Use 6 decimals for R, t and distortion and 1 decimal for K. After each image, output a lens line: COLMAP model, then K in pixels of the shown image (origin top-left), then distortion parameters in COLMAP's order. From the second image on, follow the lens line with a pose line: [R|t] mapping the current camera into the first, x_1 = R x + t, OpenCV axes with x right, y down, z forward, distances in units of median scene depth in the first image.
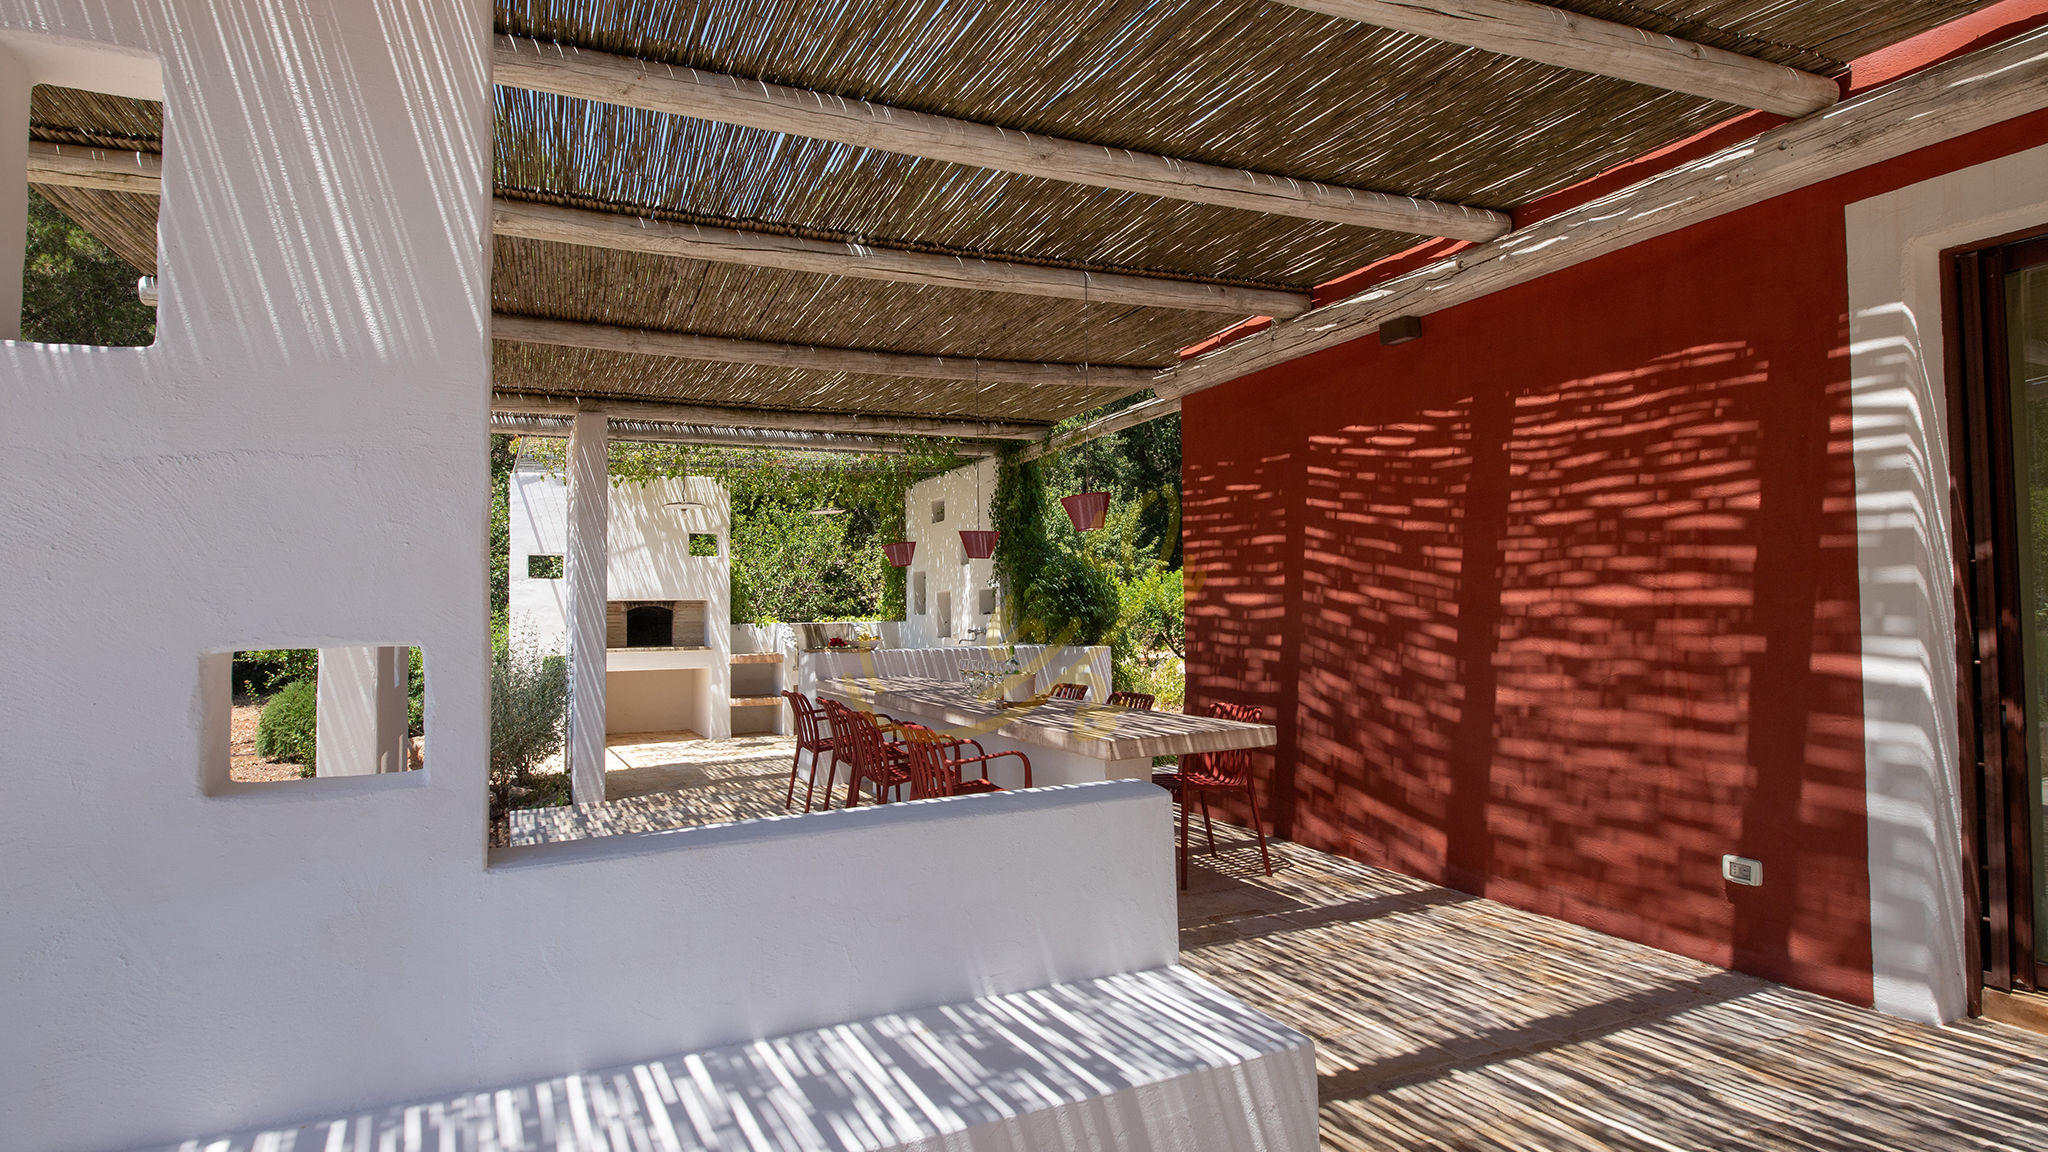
lens RADIAL K [[1086.7, 0, 1043.9], [0, 1086.7, 581.3], [0, 0, 1]] dist [0.053030, -0.043053]
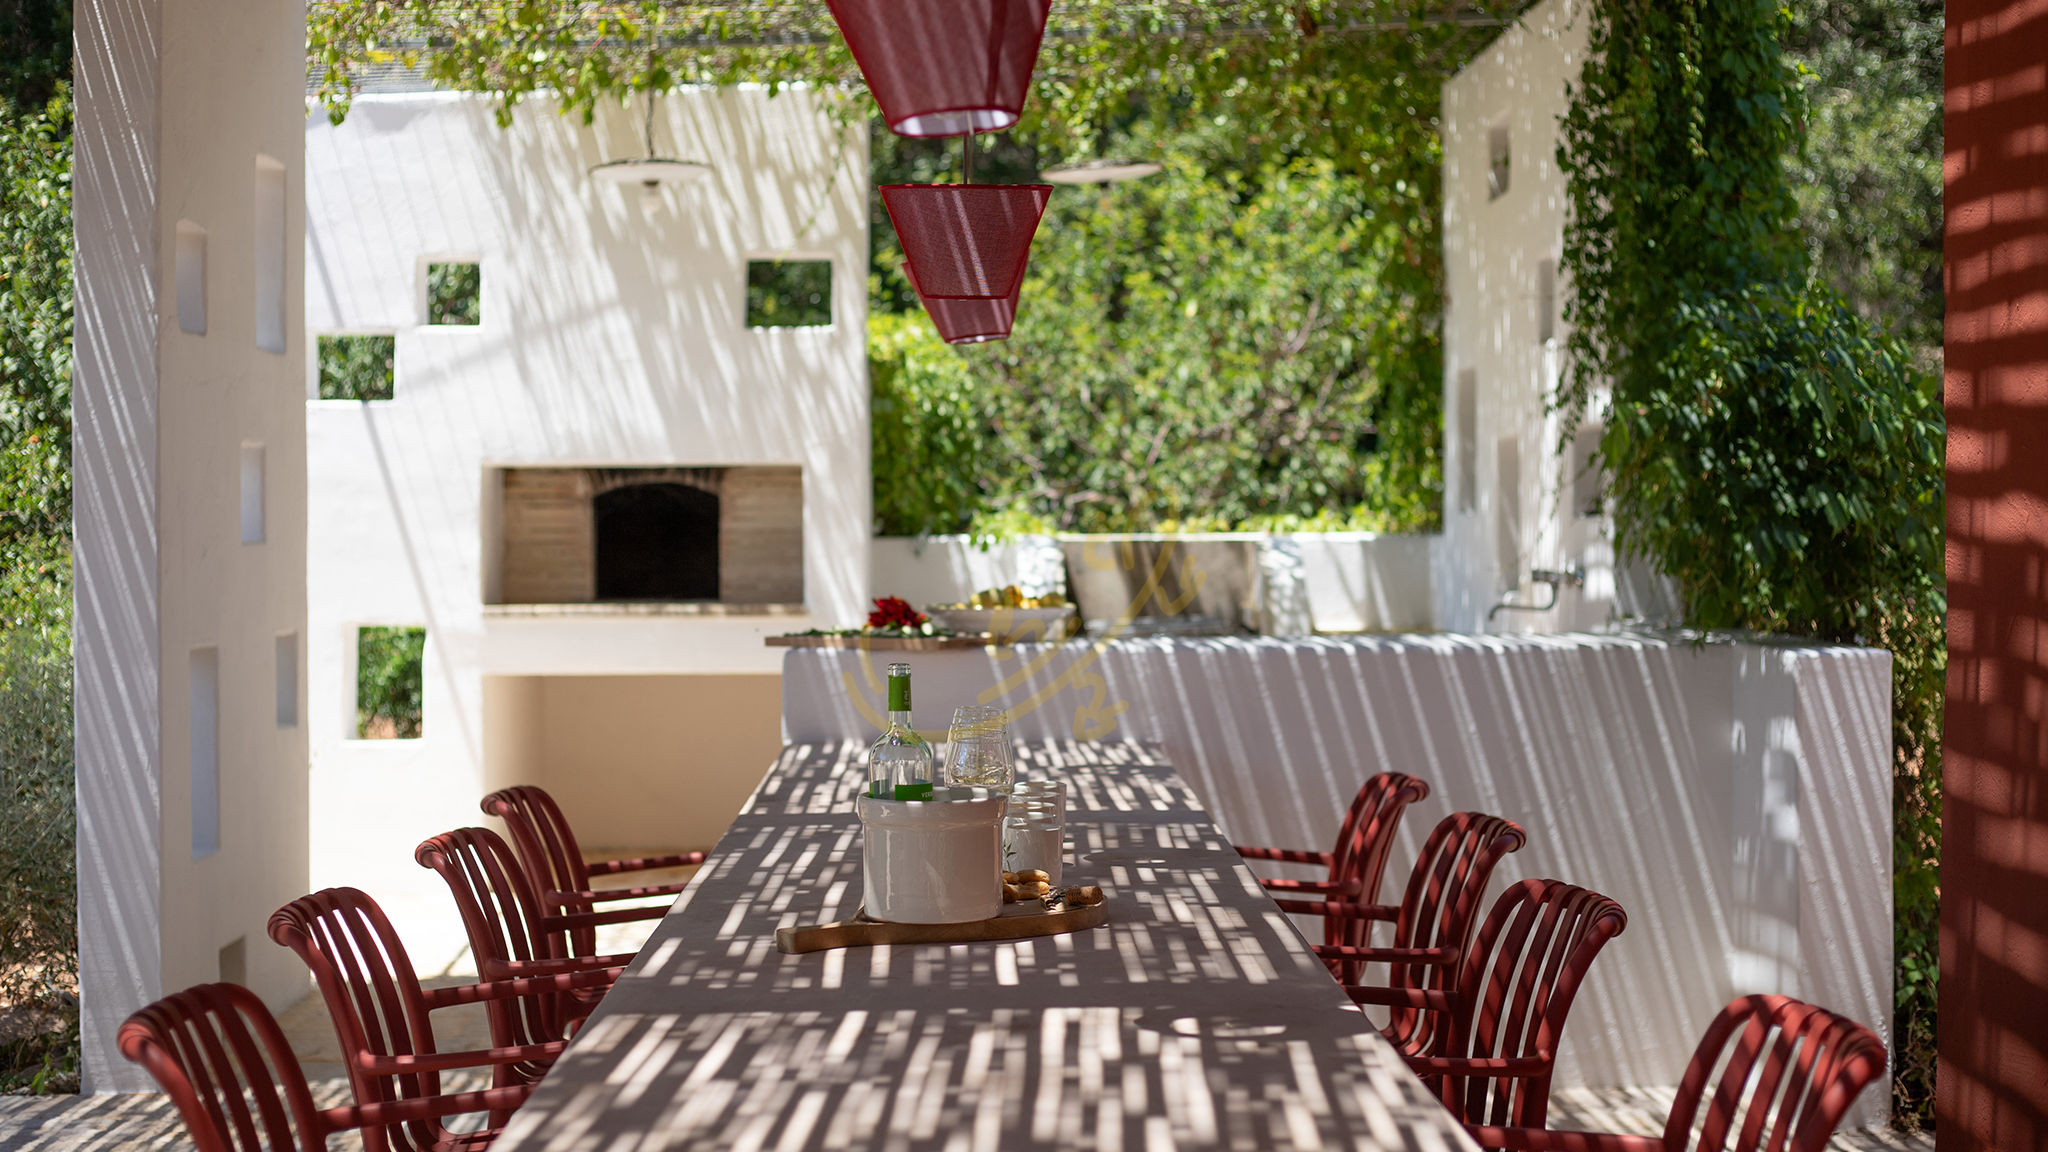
lens RADIAL K [[2990.0, 0, 1024.0], [0, 2990.0, 576.0], [0, 0, 1]] dist [-0.027309, -0.126999]
pose [[0.905000, 0.017396, -0.425055, 0.245866], [0.005912, 0.998553, 0.053453, 0.006132], [0.425370, -0.050887, 0.903588, 0.414726]]
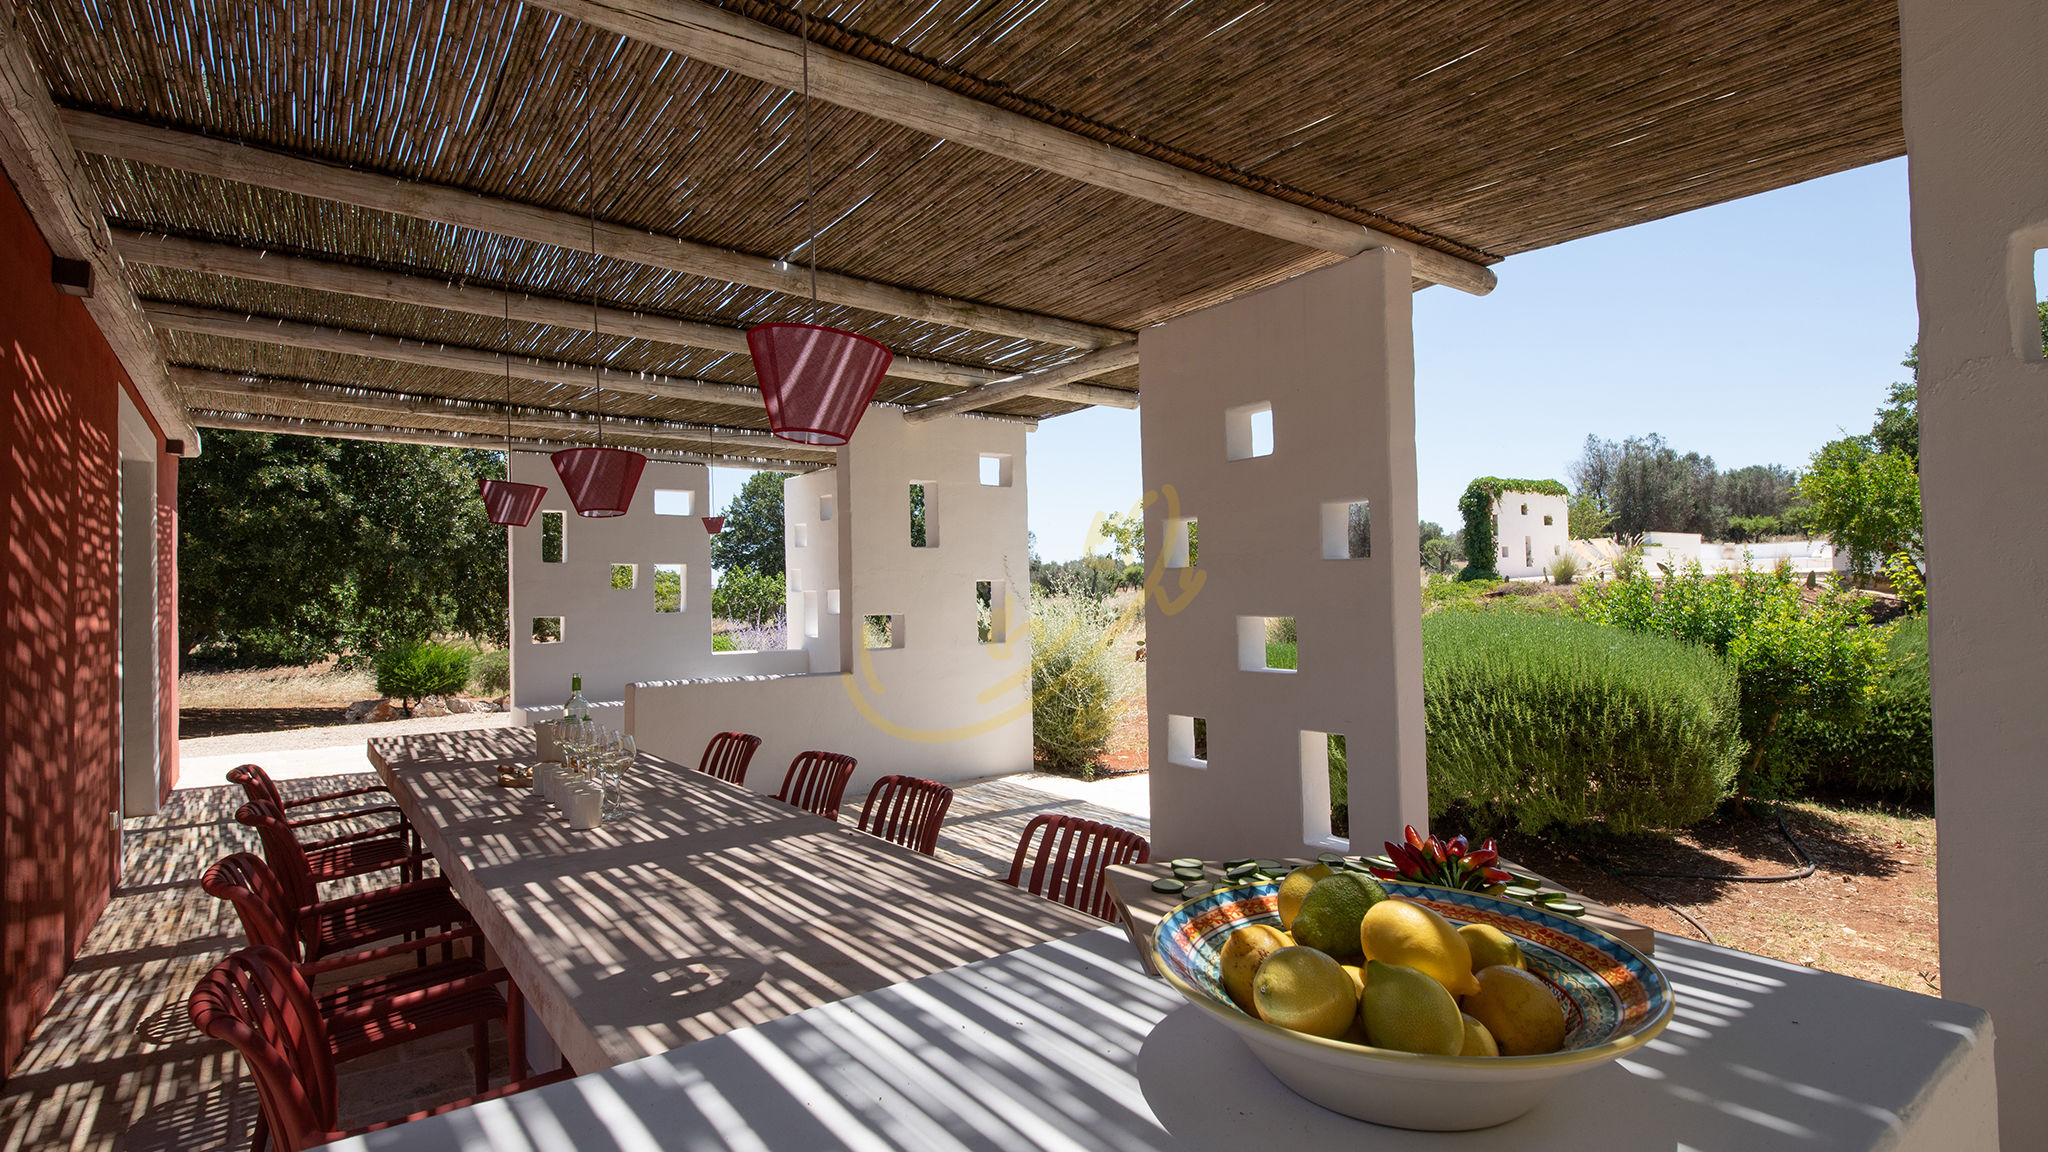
lens RADIAL K [[1010.5, 0, 1024.0], [0, 1010.5, 576.0], [0, 0, 1]] dist [0.041097, -0.034713]
pose [[-0.984506, 0.030690, -0.172646, -0.173613], [0.039222, 0.998161, -0.046230, 0.035051], [0.170910, -0.052285, -0.983898, 1.534708]]
